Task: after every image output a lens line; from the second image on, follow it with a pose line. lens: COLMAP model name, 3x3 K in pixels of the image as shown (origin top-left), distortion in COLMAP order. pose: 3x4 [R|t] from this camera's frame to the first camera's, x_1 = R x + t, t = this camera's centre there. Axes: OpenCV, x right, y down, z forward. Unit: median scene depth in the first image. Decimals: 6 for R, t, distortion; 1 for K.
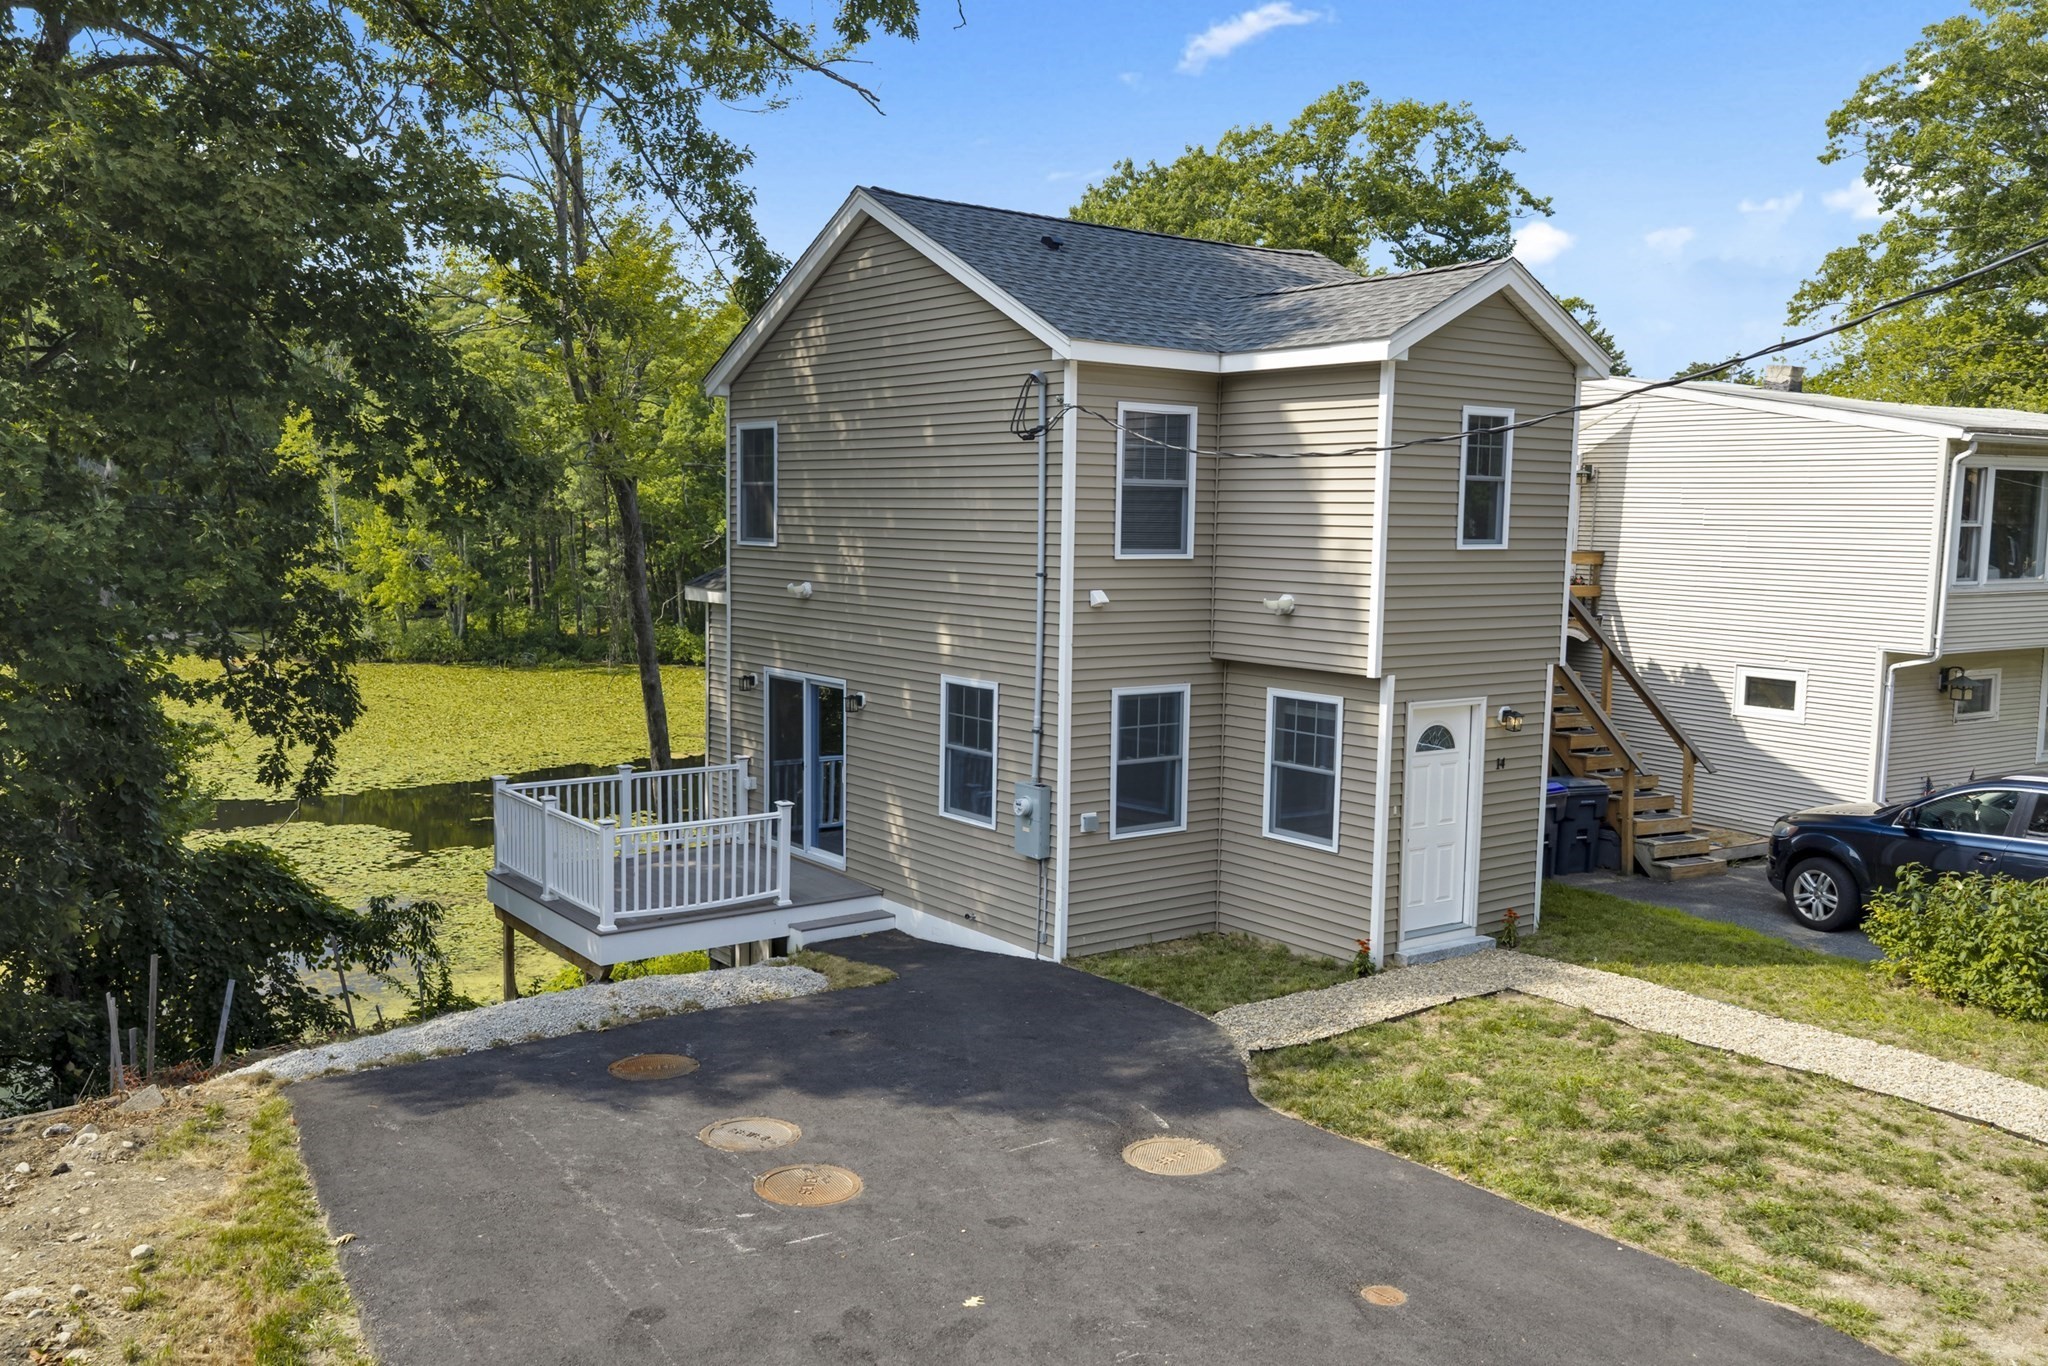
lens RADIAL K [[1704.8, 0, 1023.6], [0, 1704.8, 690.8], [0, 0, 1]] dist [0.018195, -0.032887]
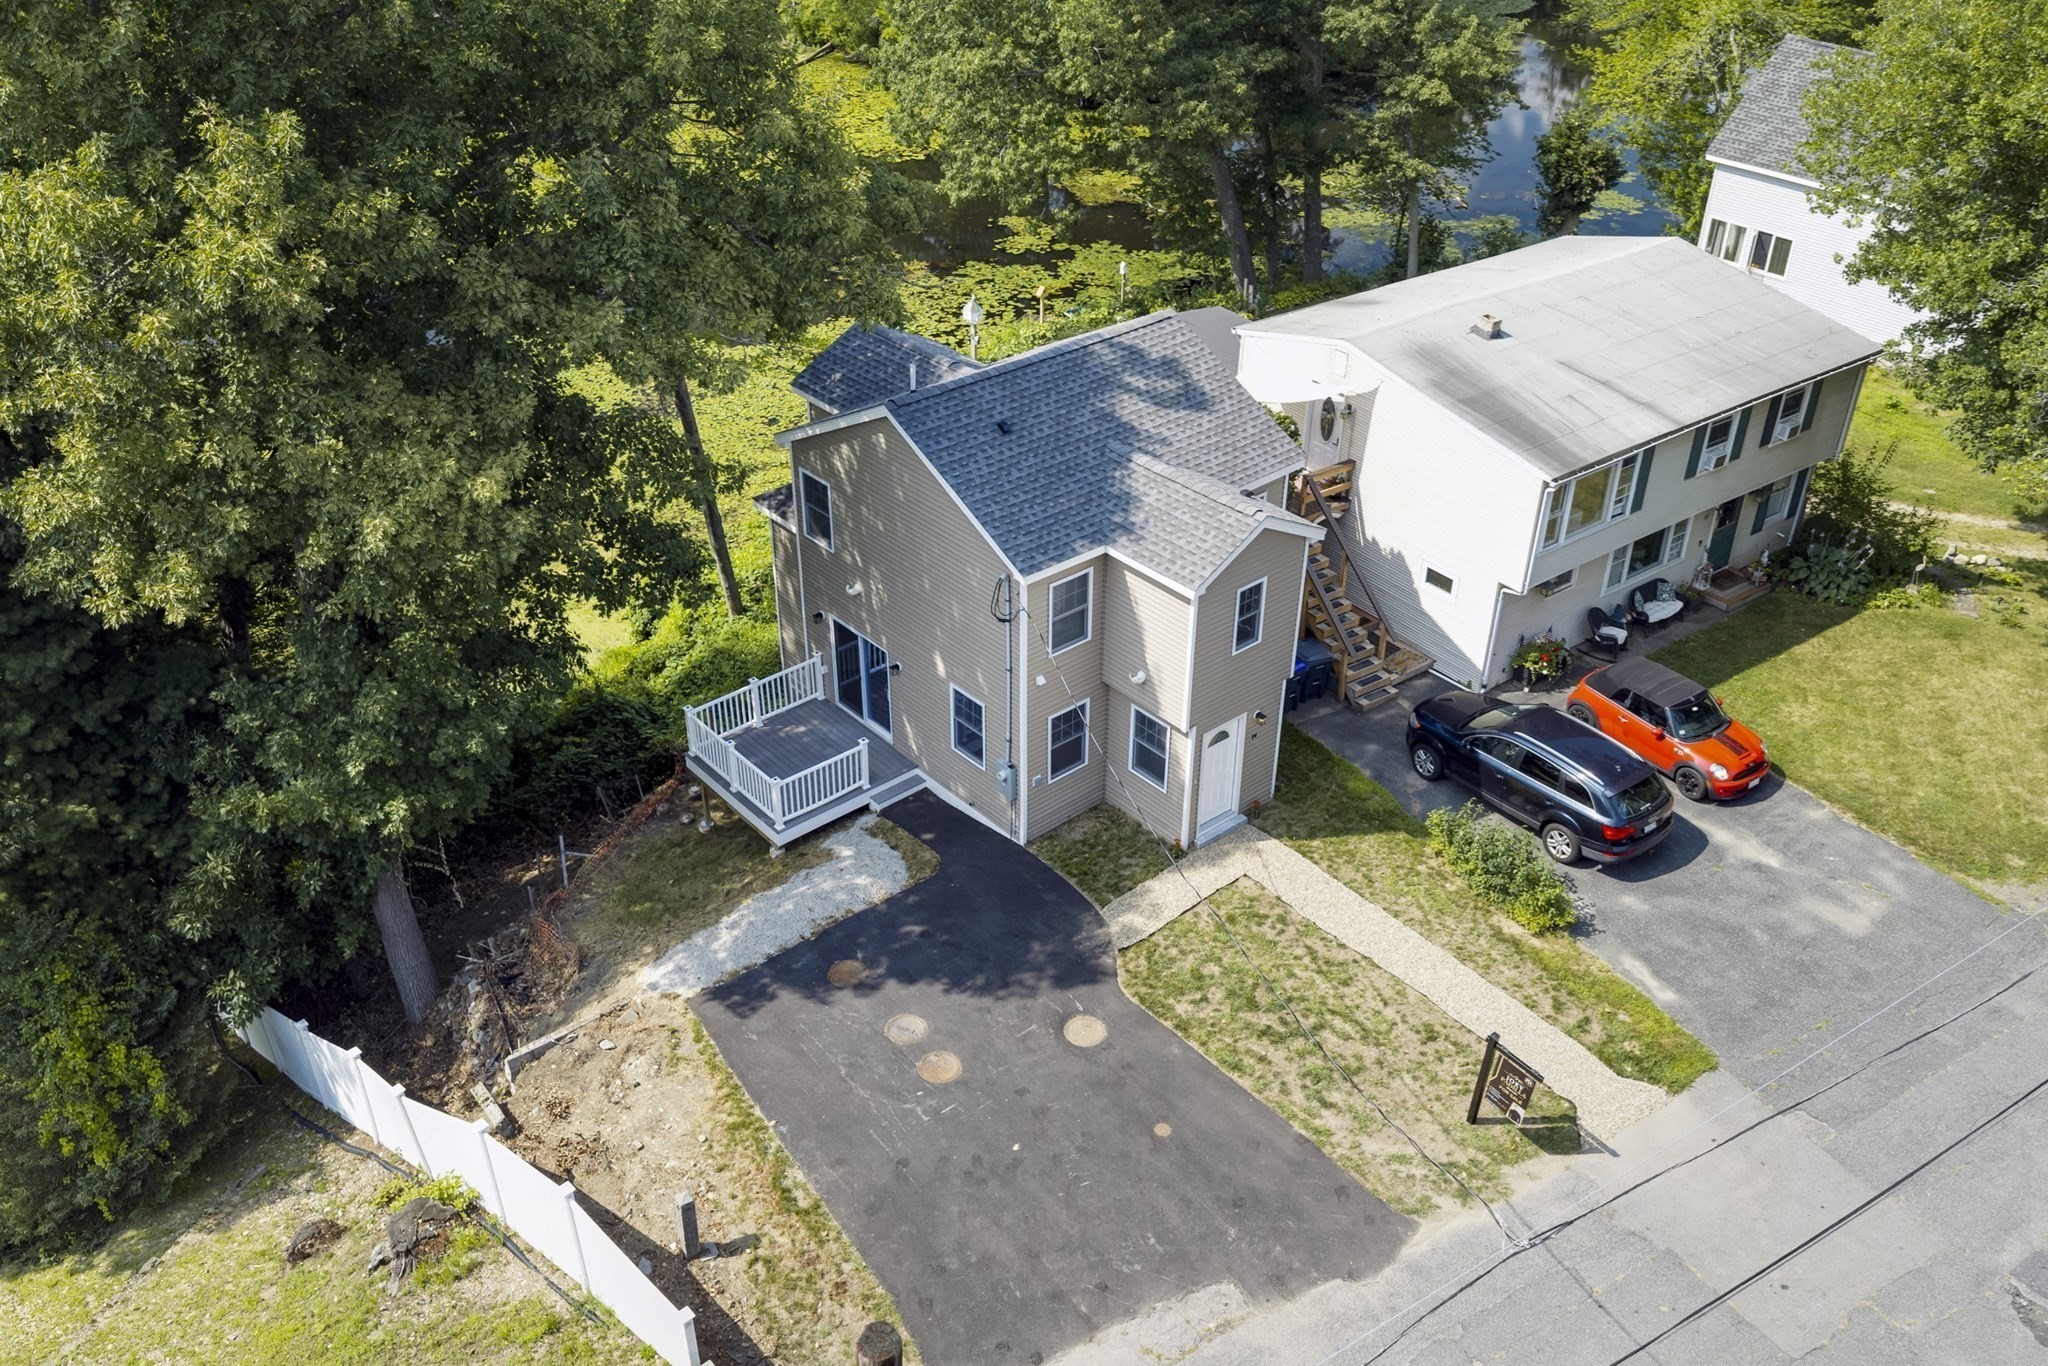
lens RADIAL K [[1704.8, 0, 1019.6], [0, 1704.8, 693.9], [0, 0, 1]] dist [0.018195, -0.032887]
pose [[0.997555, -0.050867, 0.047918, -0.067301], [0.023088, 0.887086, 0.461027, -0.892885], [-0.065958, -0.458794, 0.886091, -0.639896]]
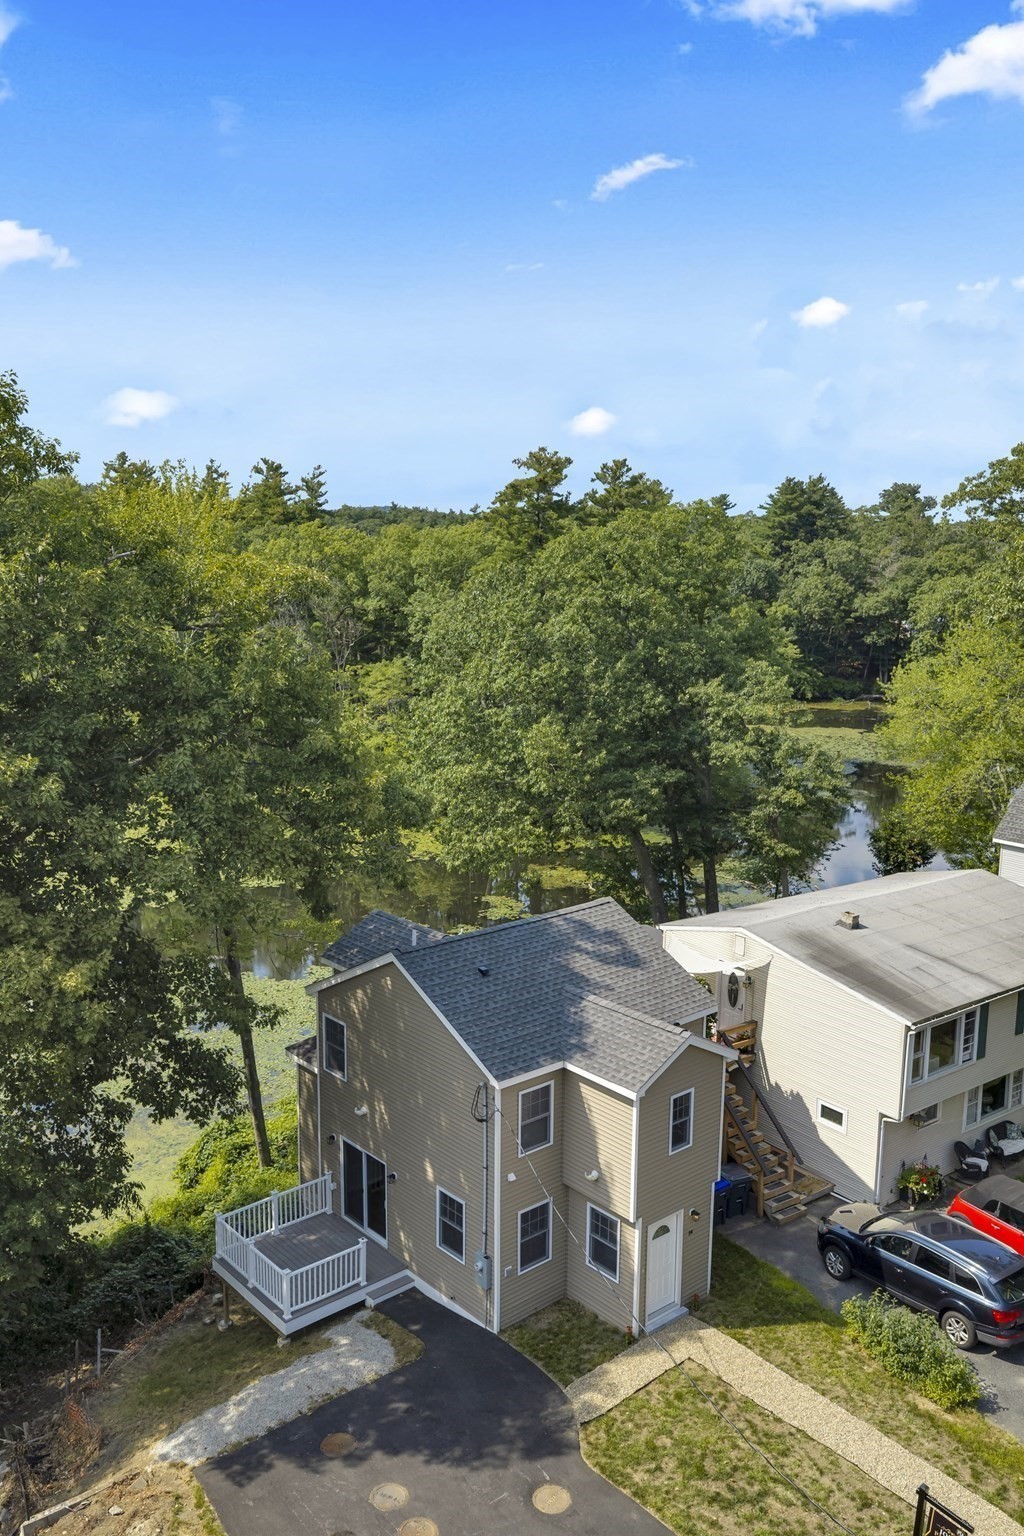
lens RADIAL K [[1278.6, 0, 504.2], [0, 1278.6, 767.4], [0, 0, 1]] dist [0.018195, -0.032887]
pose [[0.997374, -0.022267, 0.068914, -0.068826], [0.017147, 0.997109, 0.074018, -0.714425], [-0.070363, -0.072642, 0.994873, -0.628751]]
